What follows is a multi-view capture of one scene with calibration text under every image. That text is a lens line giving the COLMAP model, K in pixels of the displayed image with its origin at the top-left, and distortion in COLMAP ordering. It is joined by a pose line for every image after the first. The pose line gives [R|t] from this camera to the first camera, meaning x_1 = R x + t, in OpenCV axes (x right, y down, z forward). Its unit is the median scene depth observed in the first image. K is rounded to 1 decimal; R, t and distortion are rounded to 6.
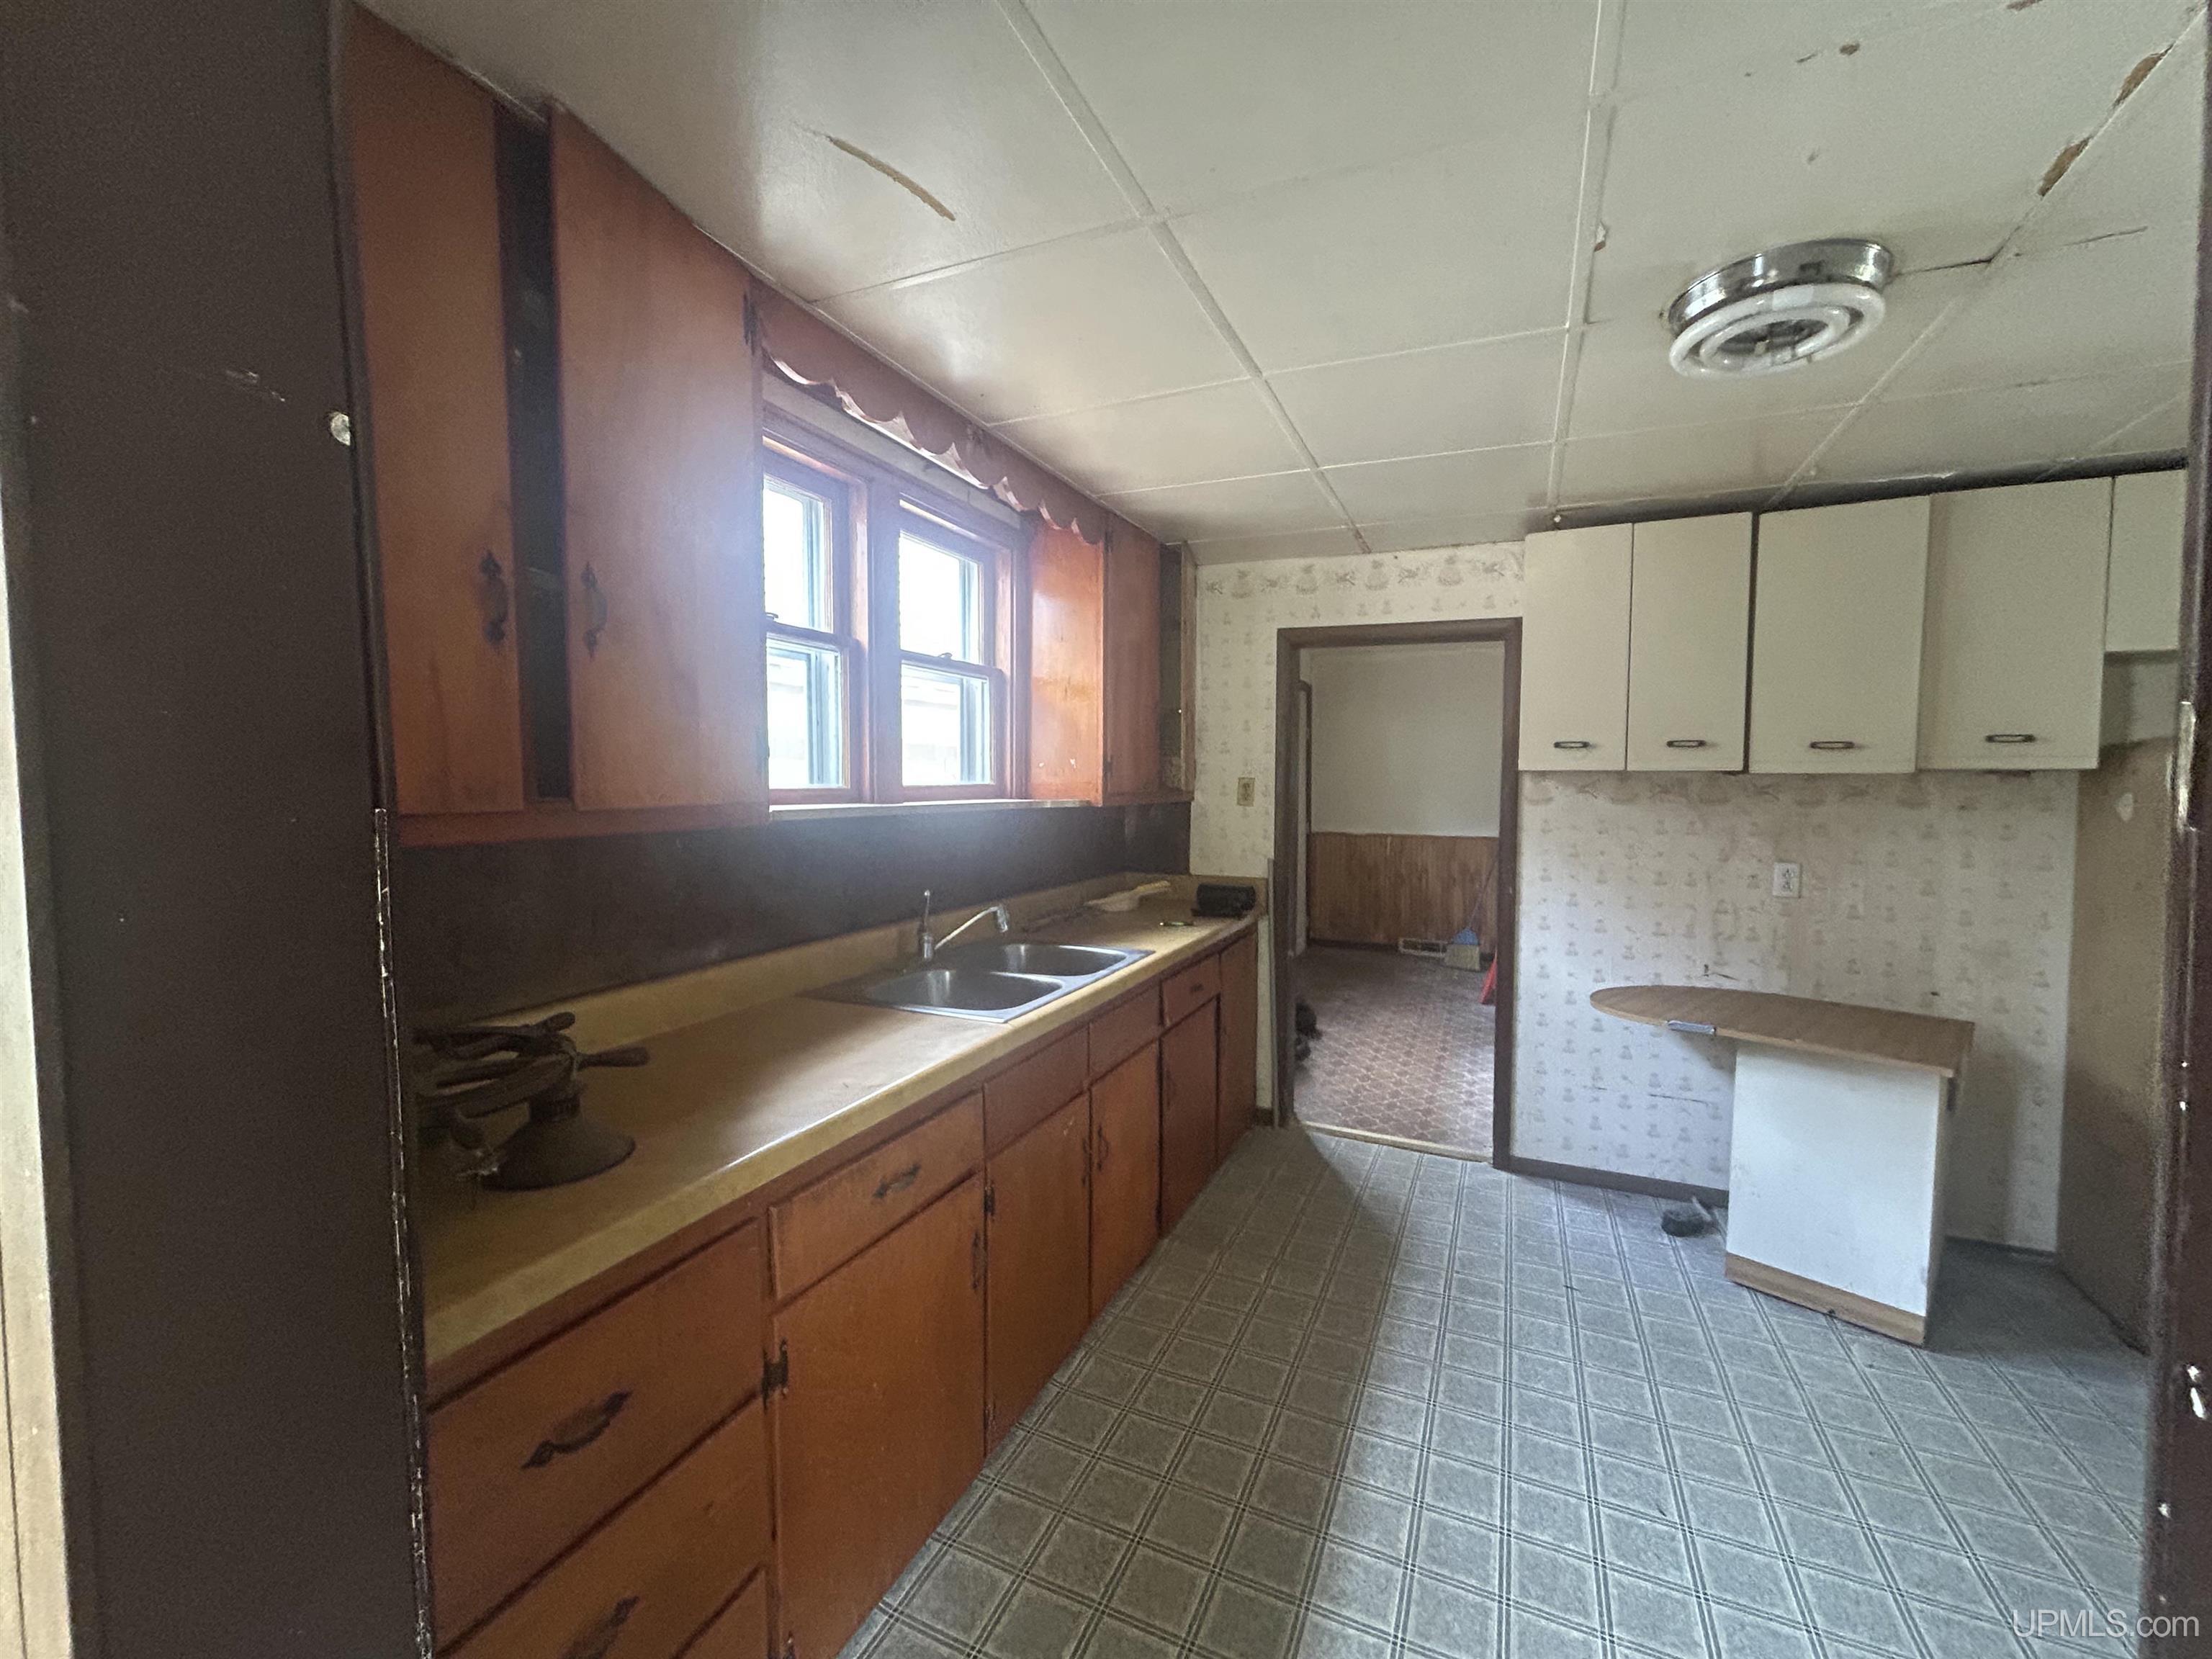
lens RADIAL K [[881.5, 0, 1106.0], [0, 881.5, 829.5], [0, 0, 1]] dist [-0.014241, 0.004478]
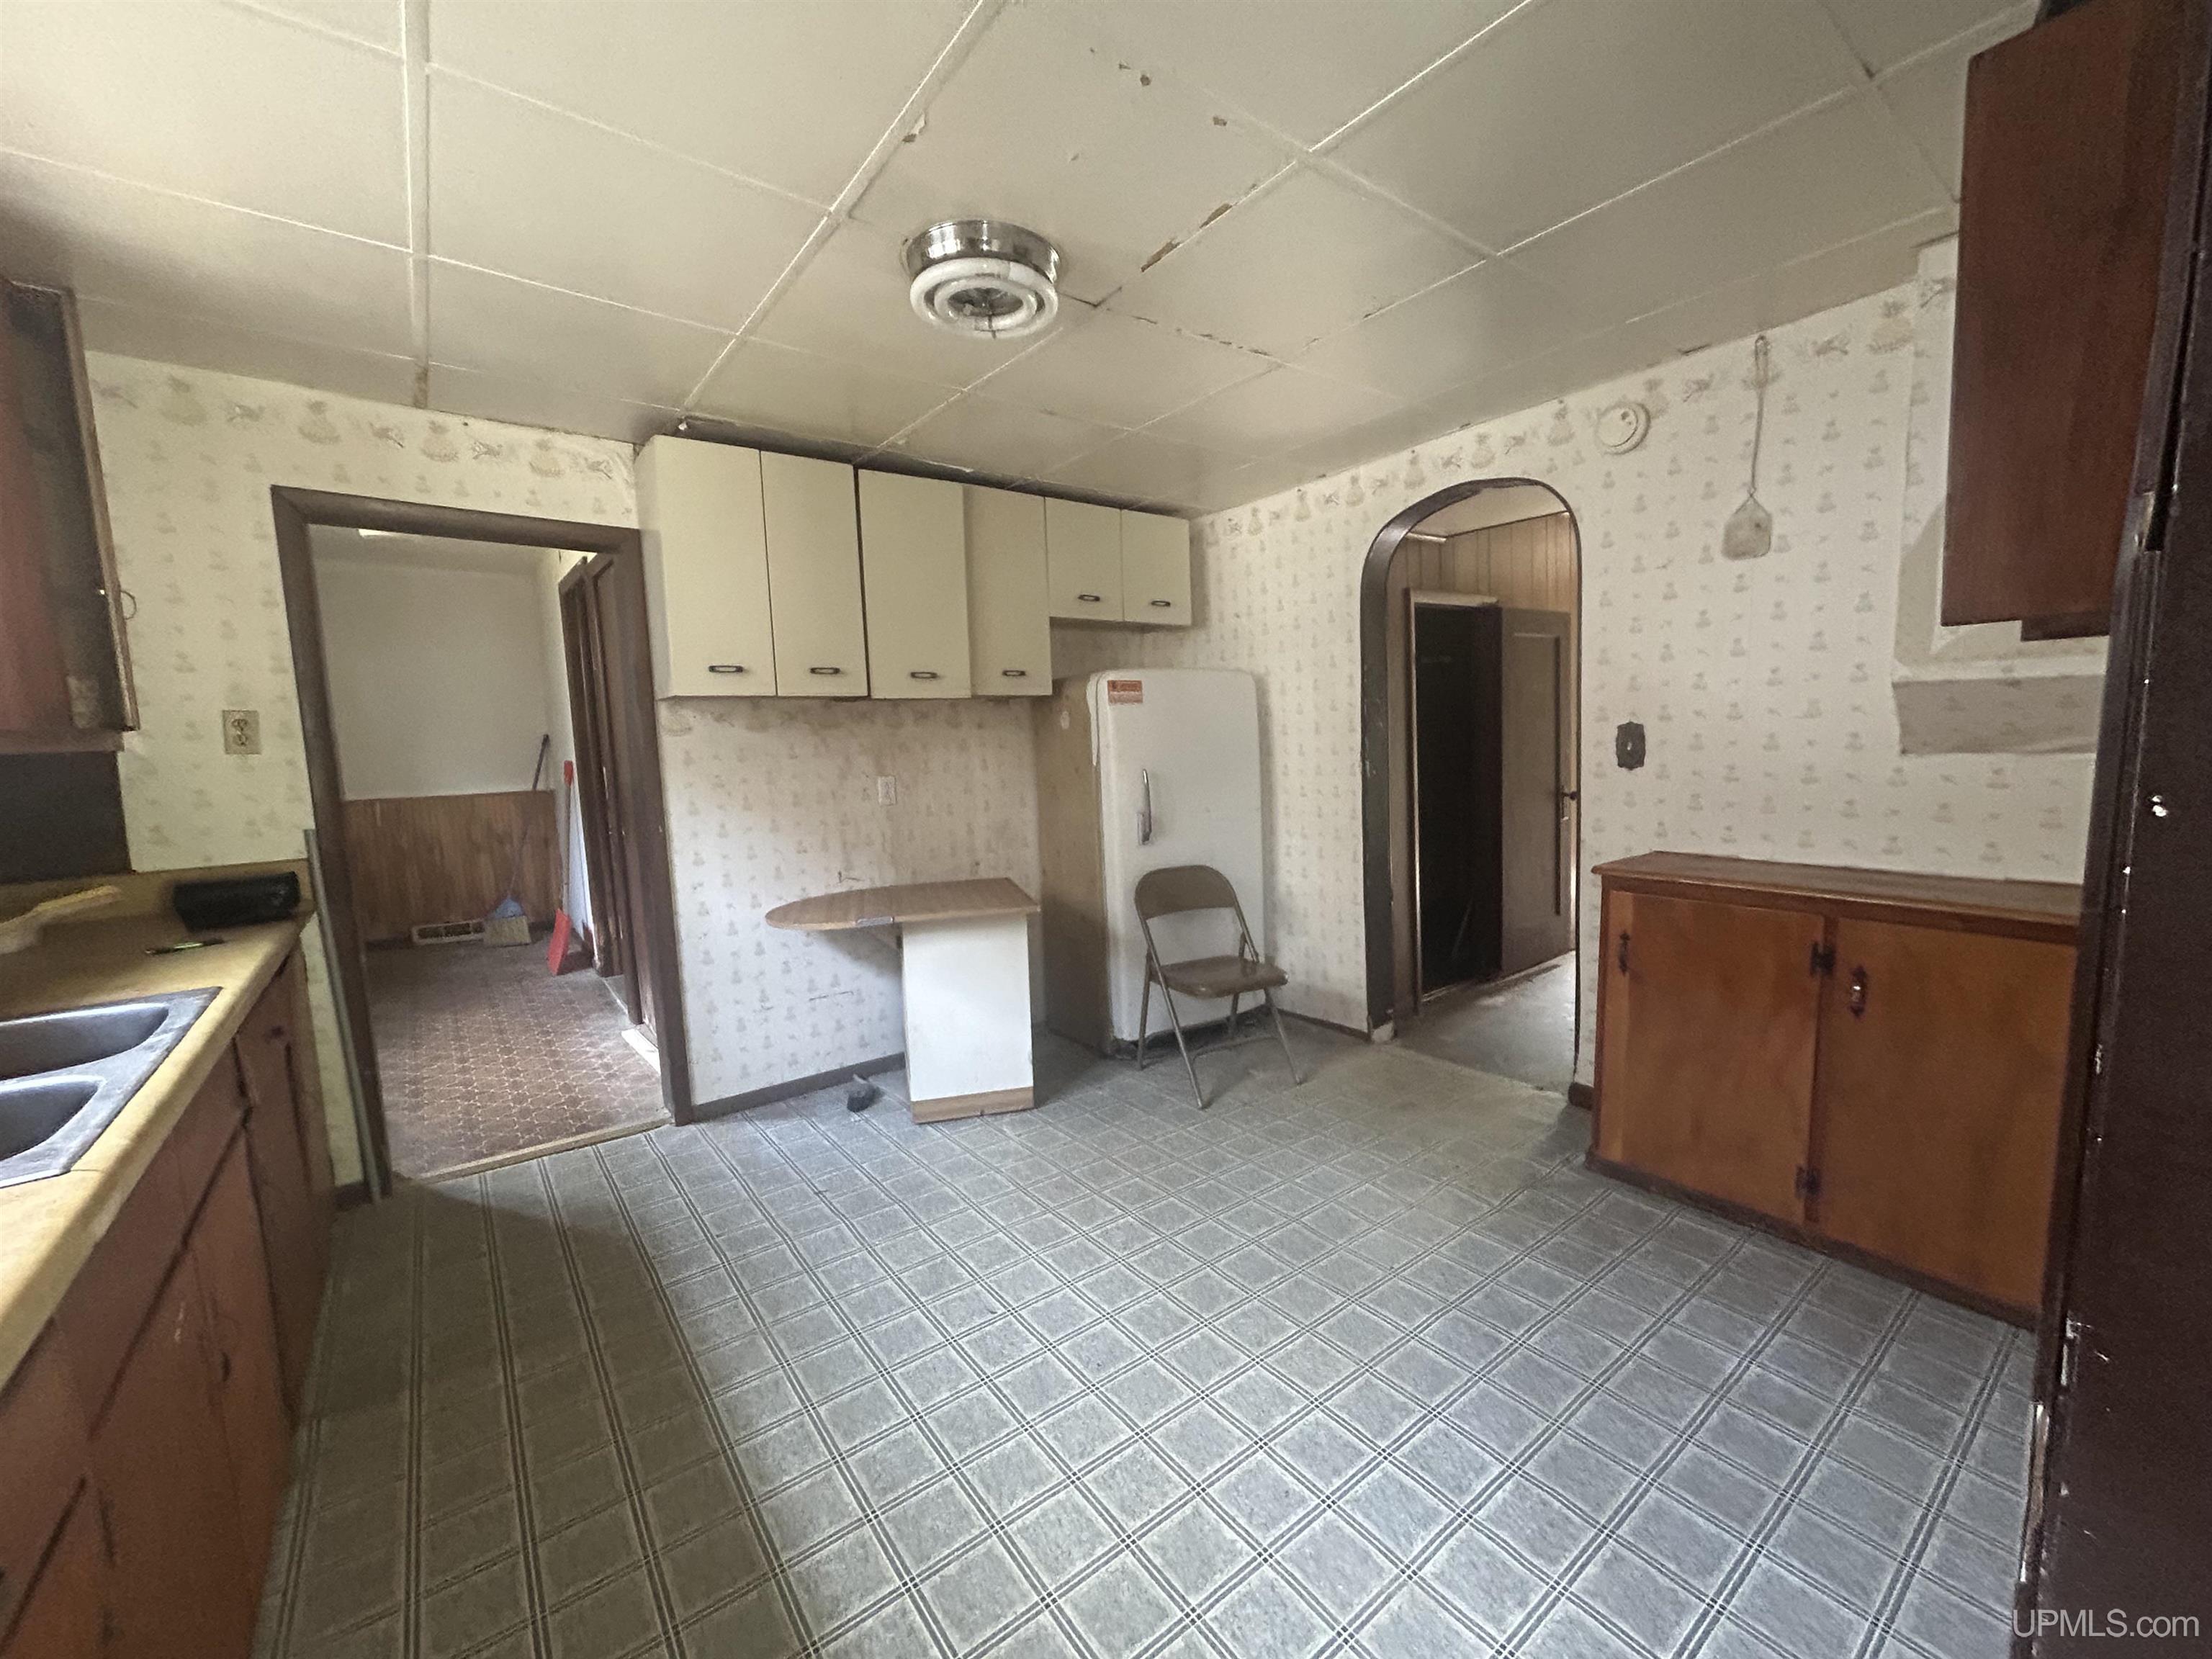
lens RADIAL K [[881.5, 0, 1106.0], [0, 881.5, 829.5], [0, 0, 1]] dist [-0.014241, 0.004478]
pose [[0.470616, -0.119865, 0.874158, -0.136503], [0.076844, 0.992533, 0.094726, 0.018866], [-0.878985, 0.022595, 0.476313, 0.157165]]
